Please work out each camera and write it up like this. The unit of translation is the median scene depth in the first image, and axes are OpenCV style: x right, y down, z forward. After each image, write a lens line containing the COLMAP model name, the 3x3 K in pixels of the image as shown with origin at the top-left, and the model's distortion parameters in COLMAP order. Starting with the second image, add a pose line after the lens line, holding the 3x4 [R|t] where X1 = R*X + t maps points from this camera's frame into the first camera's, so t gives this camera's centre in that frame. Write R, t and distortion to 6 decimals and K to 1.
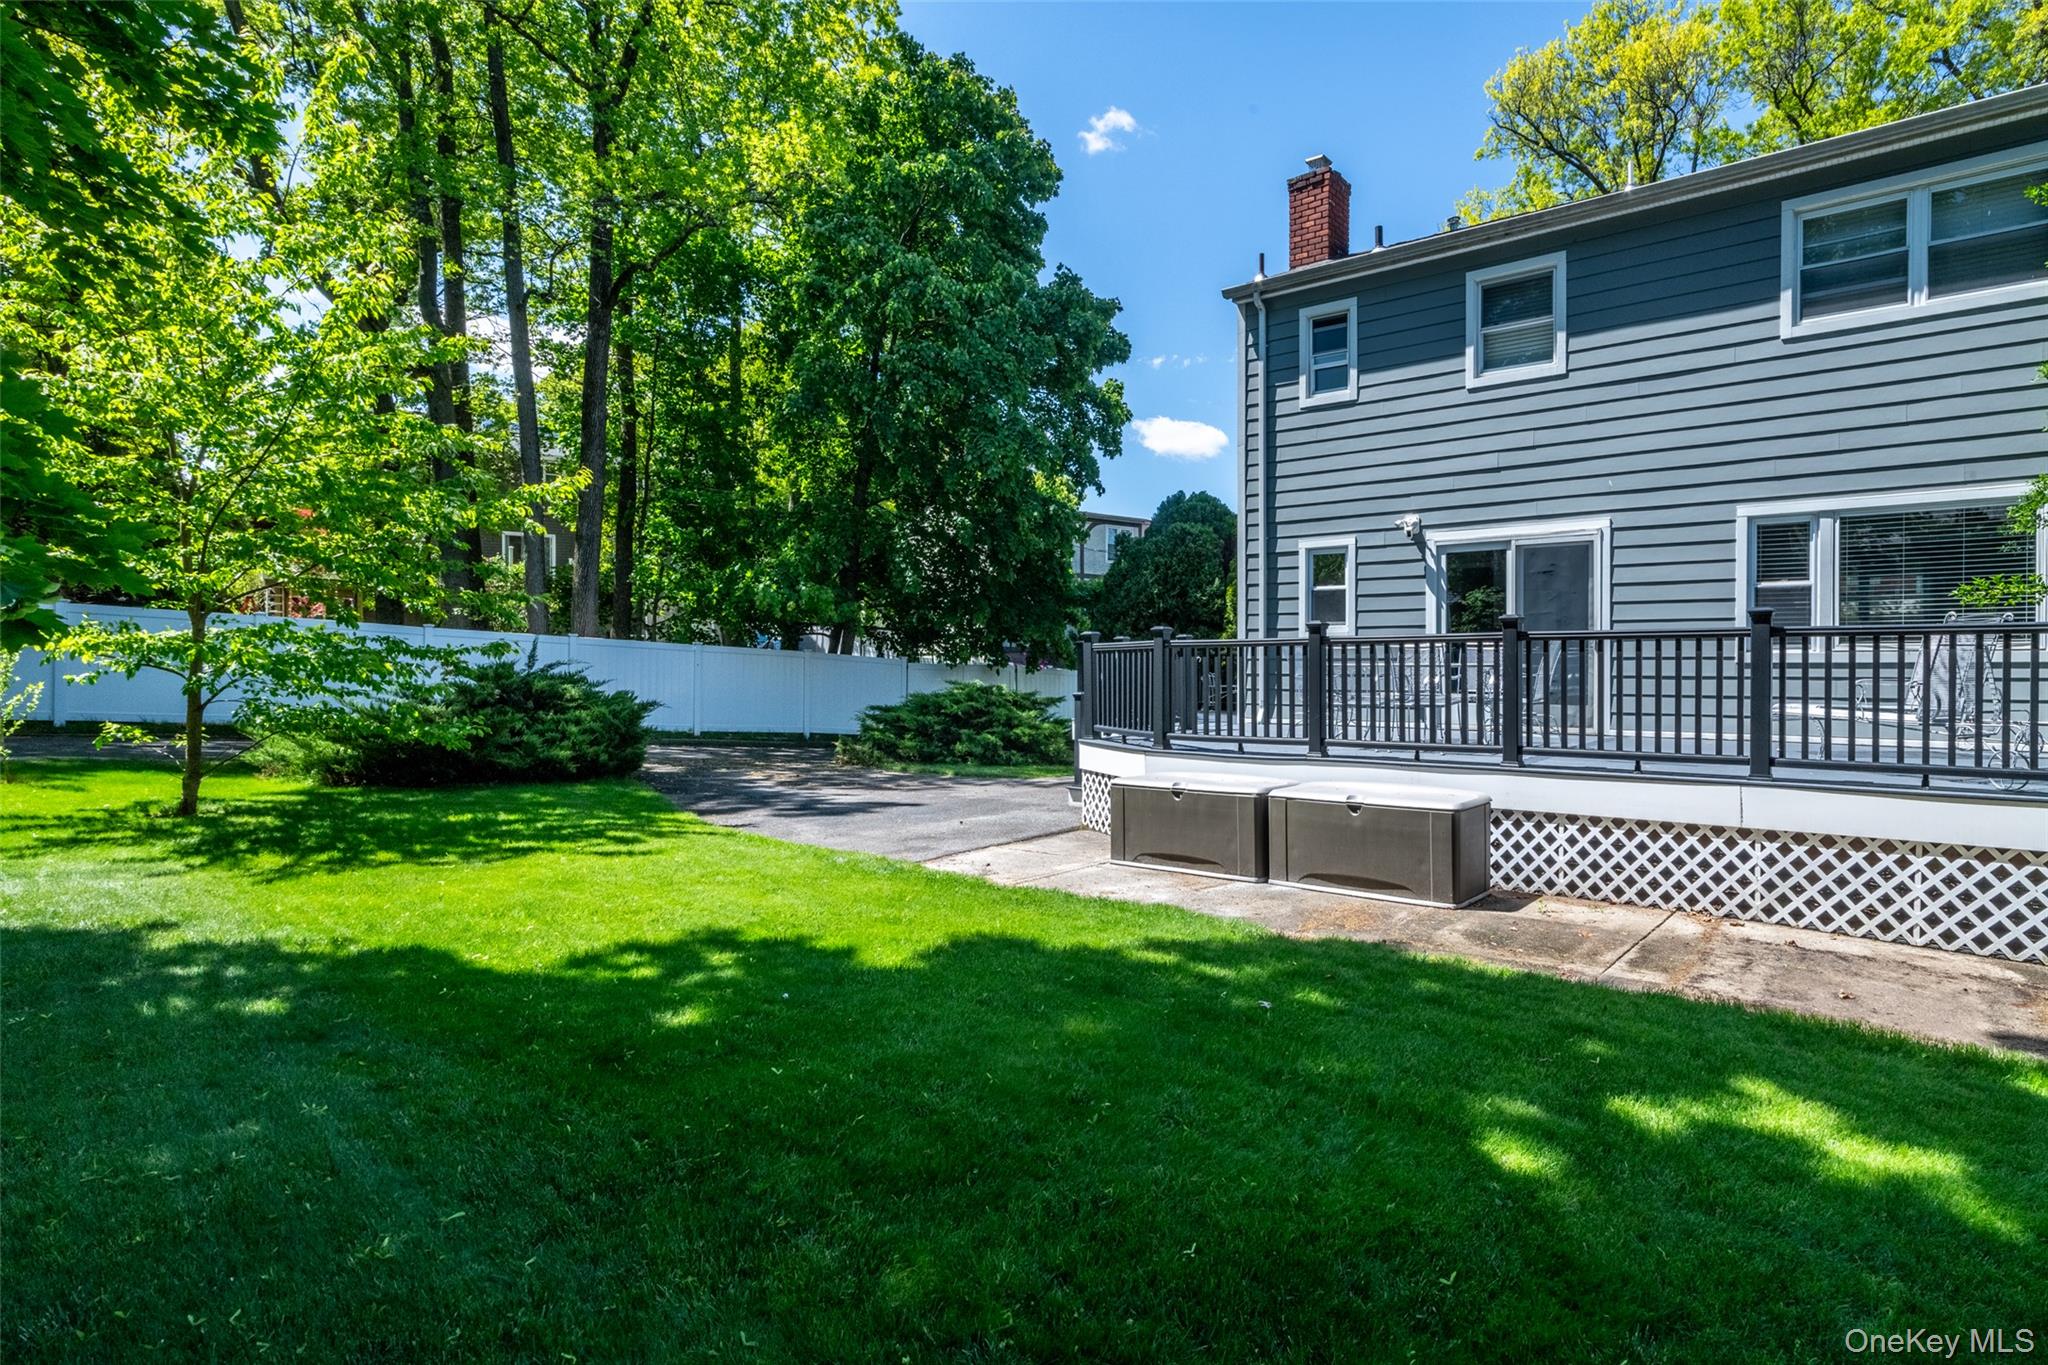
lens RADIAL K [[1254.9, 0, 1024.0], [0, 1254.9, 682.5], [0, 0, 1]] dist [-0.000863, 0.001555]
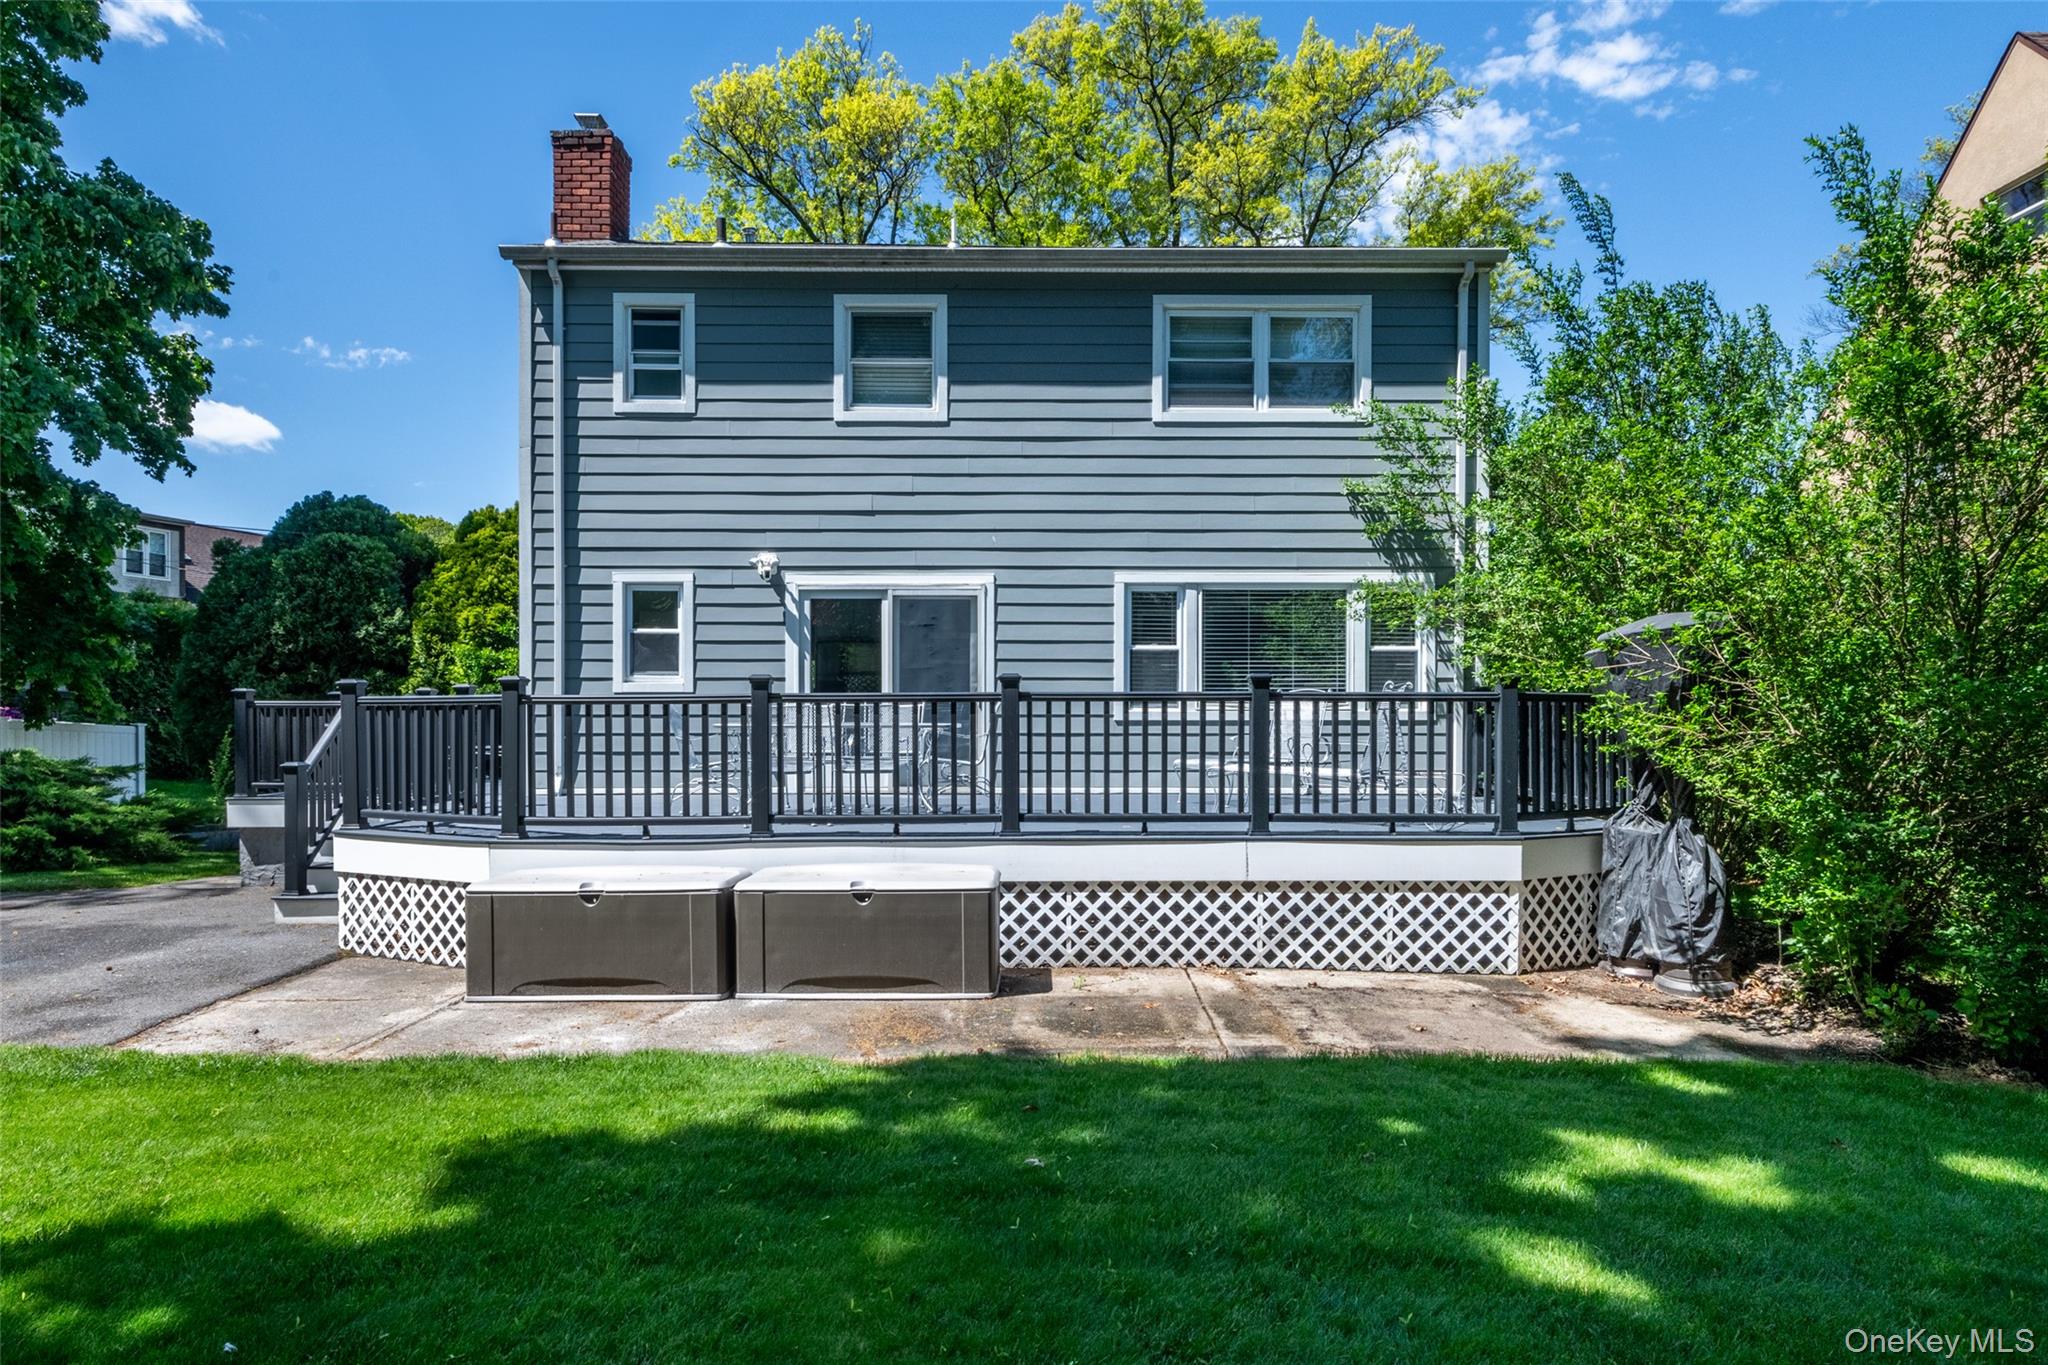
lens RADIAL K [[1329.5, 0, 1020.3], [0, 1329.5, 712.8], [0, 0, 1]] dist [-0.003649, -0.002674]
pose [[0.718303, -0.003365, 0.695722, -0.246331], [0.010663, 0.999924, -0.006173, -0.015179], [-0.695649, 0.011853, 0.718284, 0.232781]]
